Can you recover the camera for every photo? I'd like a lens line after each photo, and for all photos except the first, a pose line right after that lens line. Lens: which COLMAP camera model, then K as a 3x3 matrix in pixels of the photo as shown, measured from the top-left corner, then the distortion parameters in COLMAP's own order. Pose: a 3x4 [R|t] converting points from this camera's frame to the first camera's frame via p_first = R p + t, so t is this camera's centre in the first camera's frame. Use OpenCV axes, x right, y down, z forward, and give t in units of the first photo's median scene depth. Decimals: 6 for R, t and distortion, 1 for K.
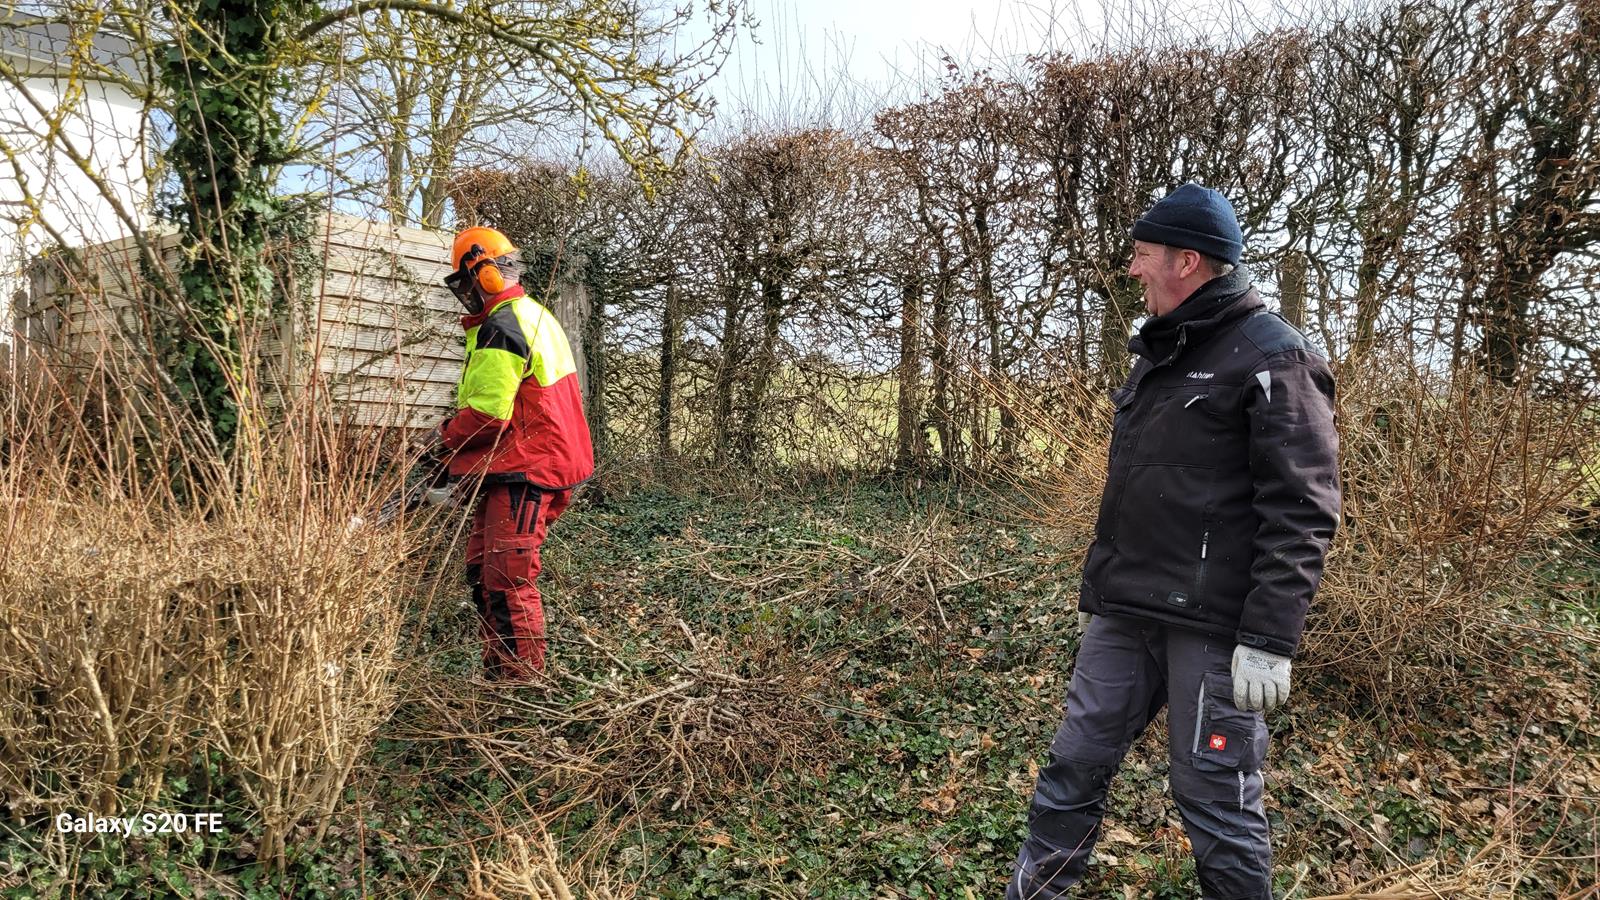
lens RADIAL K [[1190.3, 0, 774.2], [0, 1190.3, 448.5], [0, 0, 1]] dist [0.048336, -0.034877]
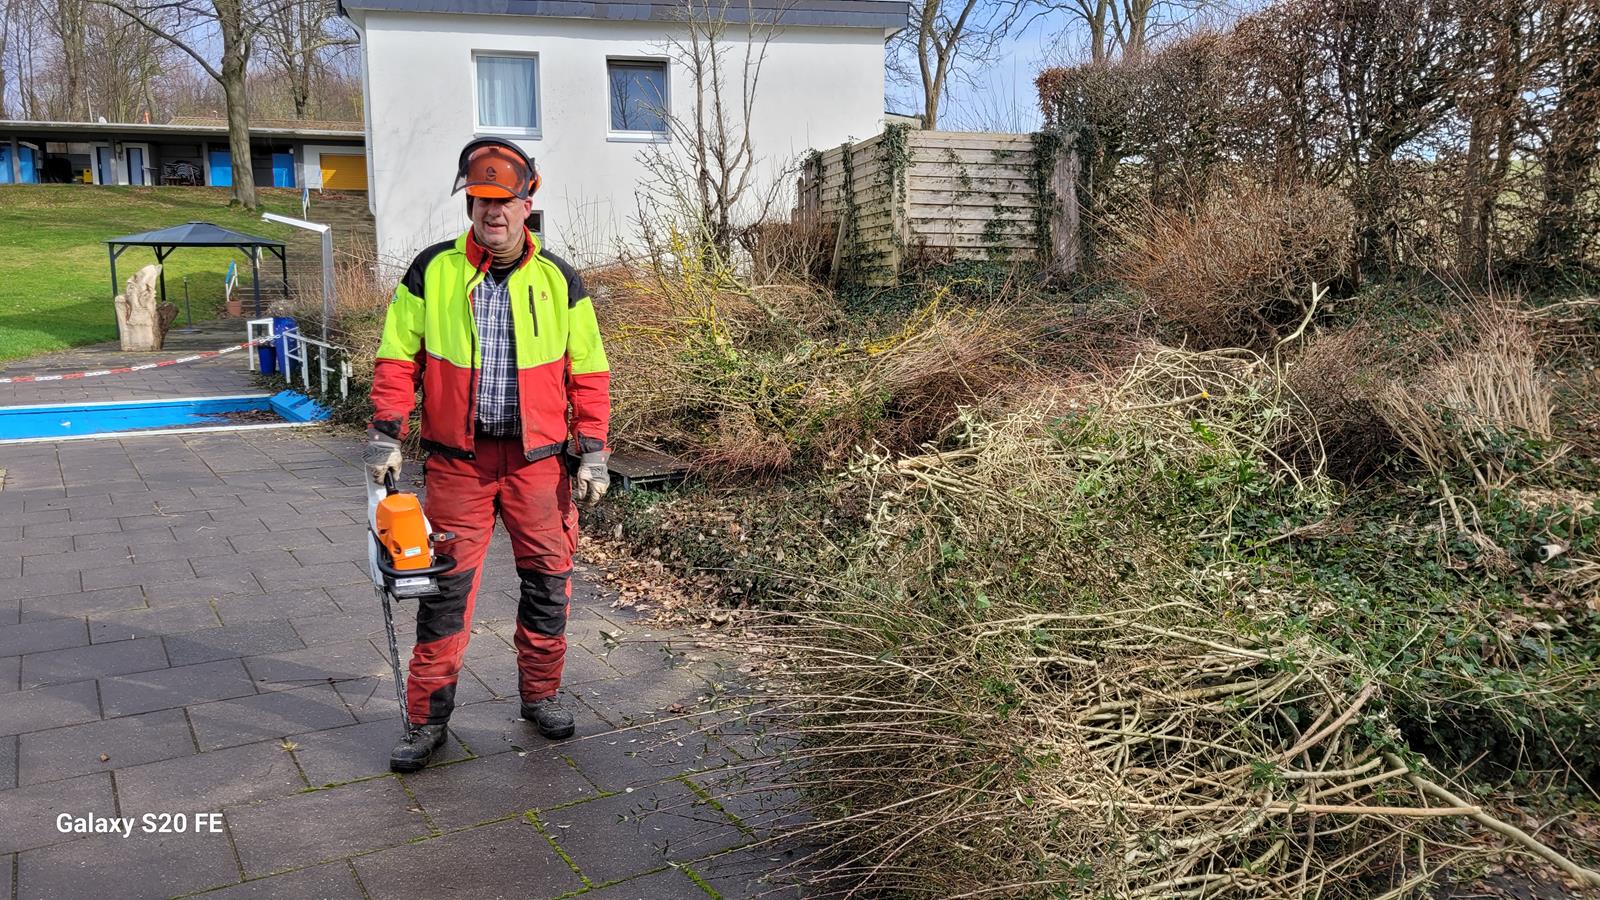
lens RADIAL K [[1183.6, 0, 786.1], [0, 1183.6, 432.7], [0, 0, 1]] dist [0.036710, -0.004254]
pose [[0.800429, 0.059049, -0.596512, 0.562709], [0.019085, 0.992121, 0.123820, 0.034763], [0.599123, -0.110493, 0.792996, -0.593200]]
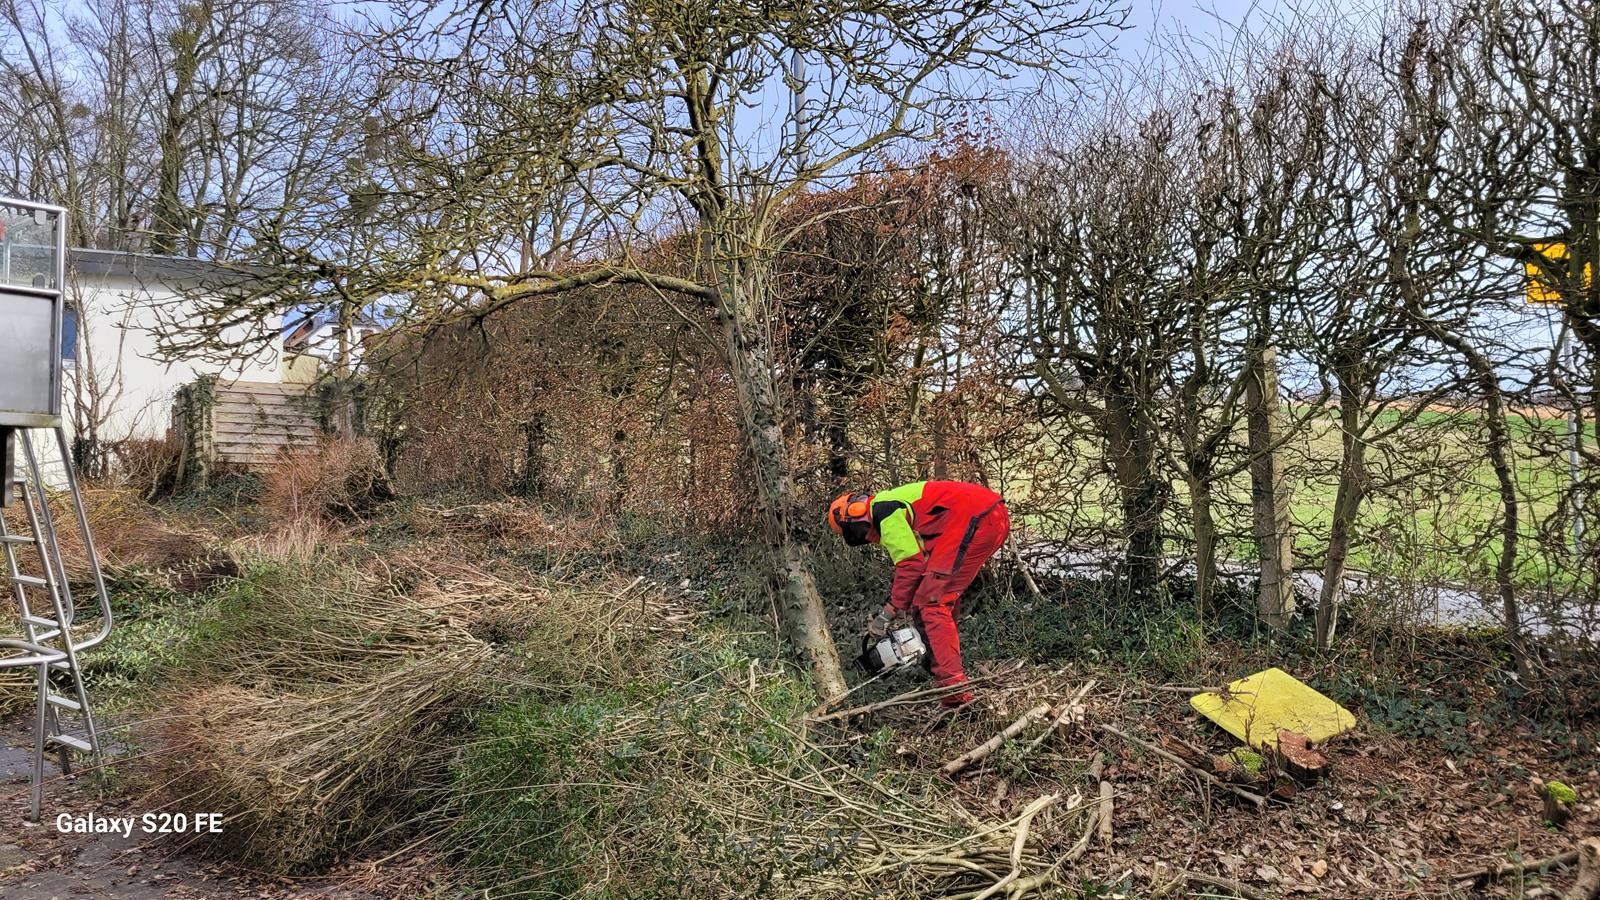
lens RADIAL K [[1194.4, 0, 803.7], [0, 1194.4, 427.8], [0, 0, 1]] dist [0.043517, -0.011013]
pose [[0.952157, -0.023155, -0.304732, 1.523463], [0.010243, 0.998983, -0.043903, 0.030598], [0.305439, 0.038681, 0.951426, -1.018924]]
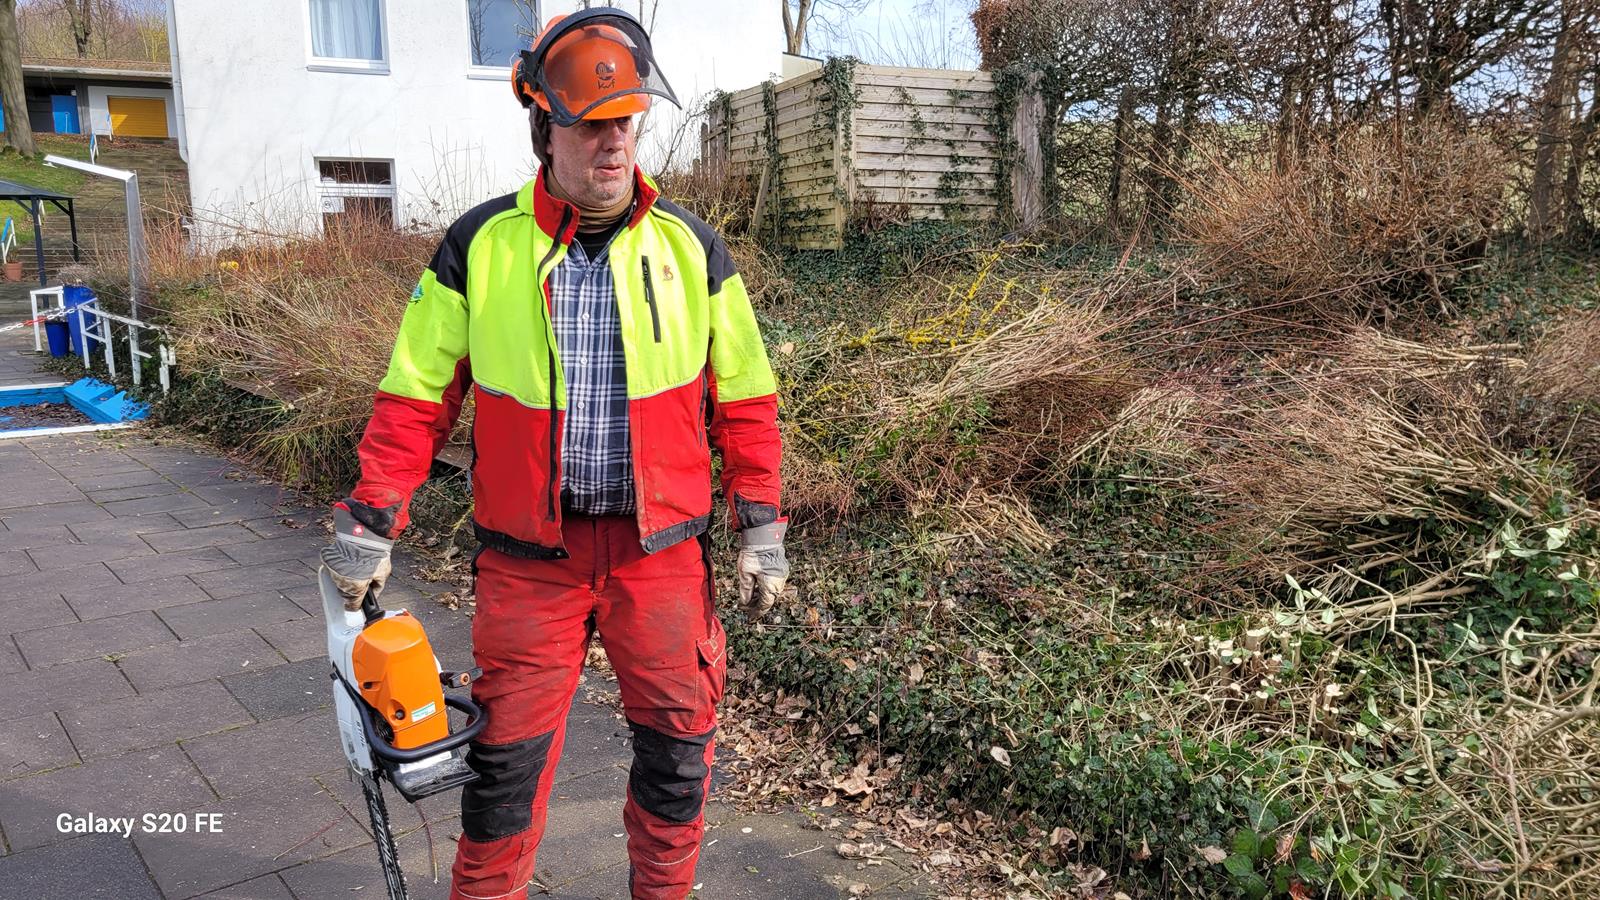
lens RADIAL K [[1190.3, 0, 774.2], [0, 1190.3, 448.5], [0, 0, 1]] dist [0.048336, -0.034877]
pose [[0.869412, 0.068234, -0.489353, 0.316586], [0.019266, 0.984983, 0.171572, 0.027335], [0.493712, -0.158595, 0.855042, -0.455747]]
